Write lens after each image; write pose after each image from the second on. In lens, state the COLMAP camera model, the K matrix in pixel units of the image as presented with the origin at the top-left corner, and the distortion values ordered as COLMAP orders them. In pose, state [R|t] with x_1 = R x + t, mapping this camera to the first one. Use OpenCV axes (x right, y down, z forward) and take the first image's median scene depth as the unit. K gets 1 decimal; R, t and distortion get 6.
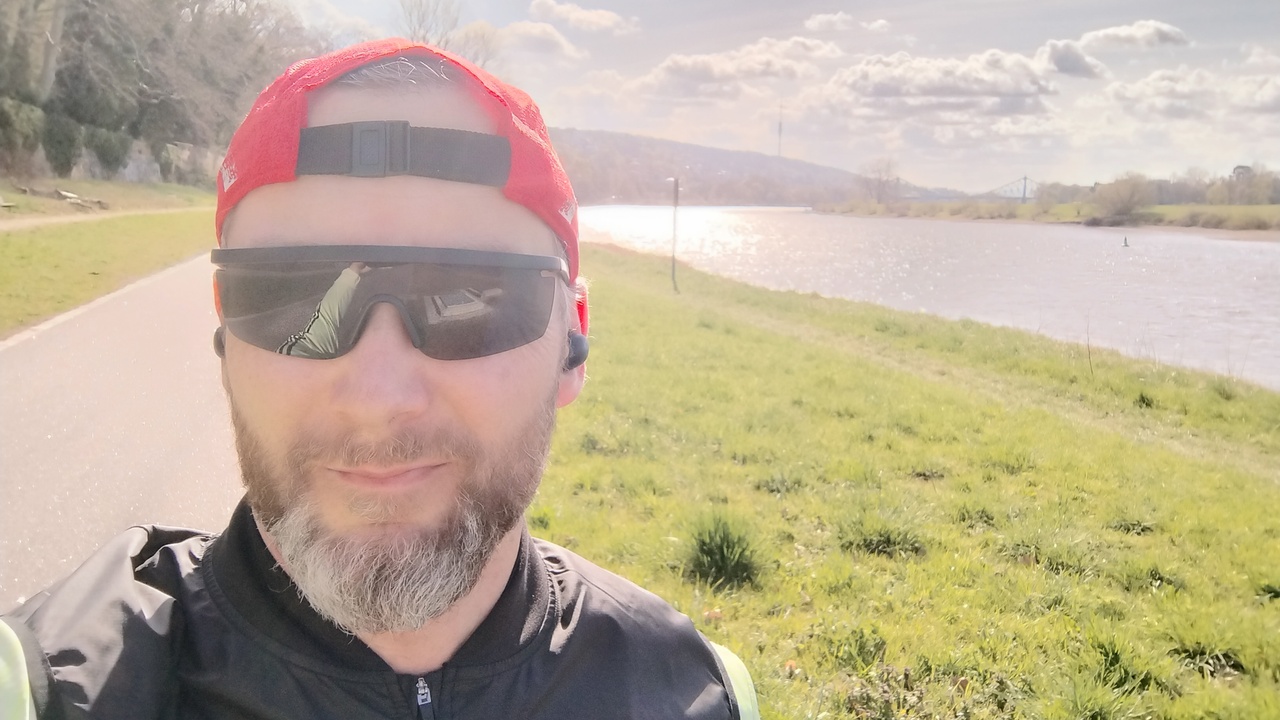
lens RADIAL K [[917.8, 0, 640.0], [0, 917.8, 360.0], [0, 0, 1]] dist [0.109105, -0.164584]
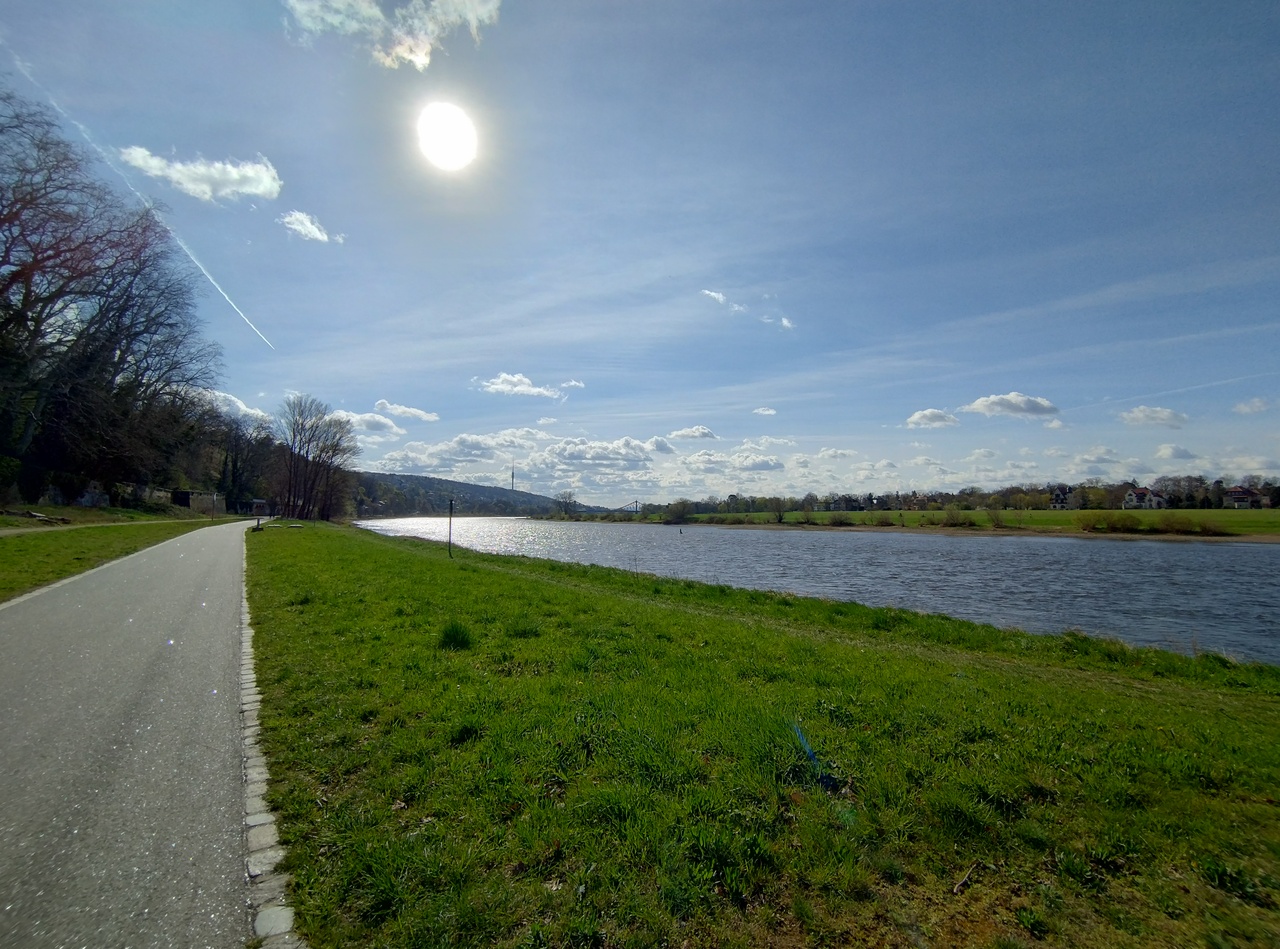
lens RADIAL K [[626.3, 0, 640.0], [0, 626.3, 474.5], [0, 0, 1]] dist [0.014551, 0.000026]
pose [[0.953590, 0.008720, 0.300982, 0.014944], [0.065405, 0.969716, -0.235313, 0.064239], [-0.293919, 0.244078, 0.924142, -0.251087]]
